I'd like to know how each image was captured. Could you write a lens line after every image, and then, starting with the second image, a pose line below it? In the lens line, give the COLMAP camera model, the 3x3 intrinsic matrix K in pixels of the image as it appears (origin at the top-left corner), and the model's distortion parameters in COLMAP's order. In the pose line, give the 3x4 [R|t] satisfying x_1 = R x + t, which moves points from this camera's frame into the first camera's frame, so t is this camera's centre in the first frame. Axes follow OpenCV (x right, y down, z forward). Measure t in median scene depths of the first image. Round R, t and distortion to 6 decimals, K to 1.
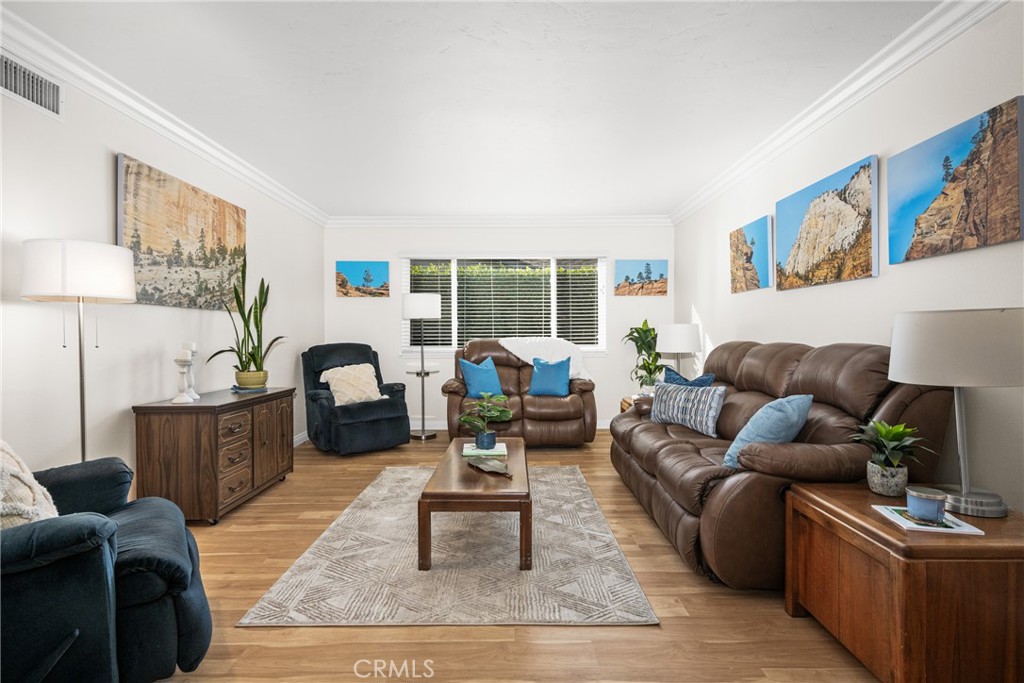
lens RADIAL K [[491.0, 0, 512.0], [0, 491.0, 341.5], [0, 0, 1]] dist [0.004719, 0.000729]
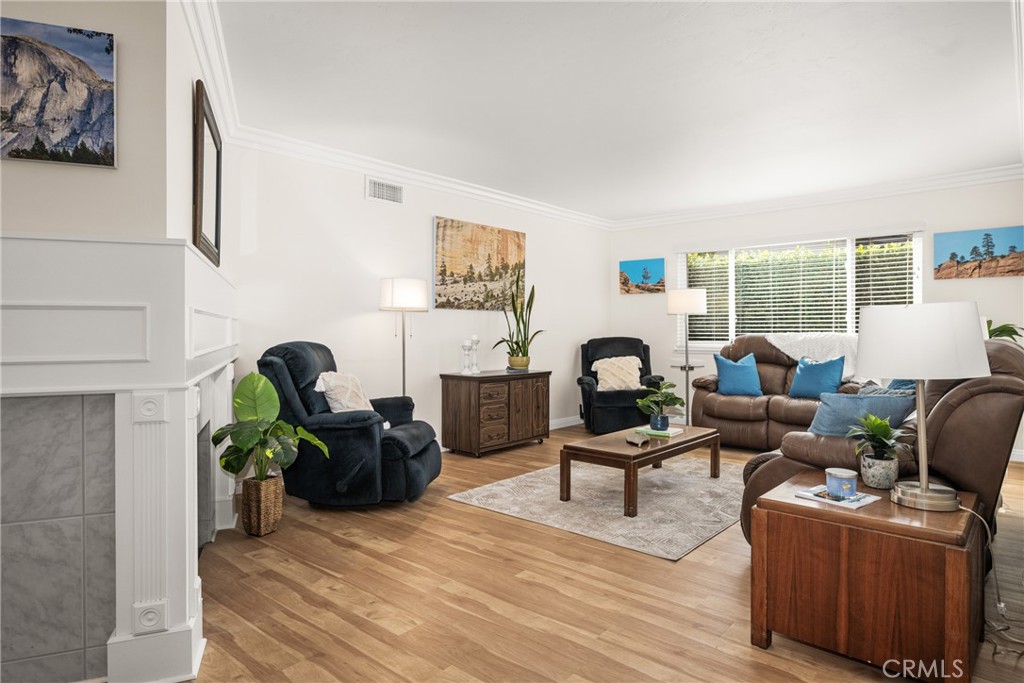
lens RADIAL K [[586.0, 0, 512.0], [0, 586.0, 341.5], [0, 0, 1]] dist [-0.002510, -0.000230]
pose [[0.752757, 0.015911, -0.658106, 0.508448], [-0.011672, 0.999873, 0.010824, 0.002789], [0.658195, -0.000466, 0.752848, -0.209873]]
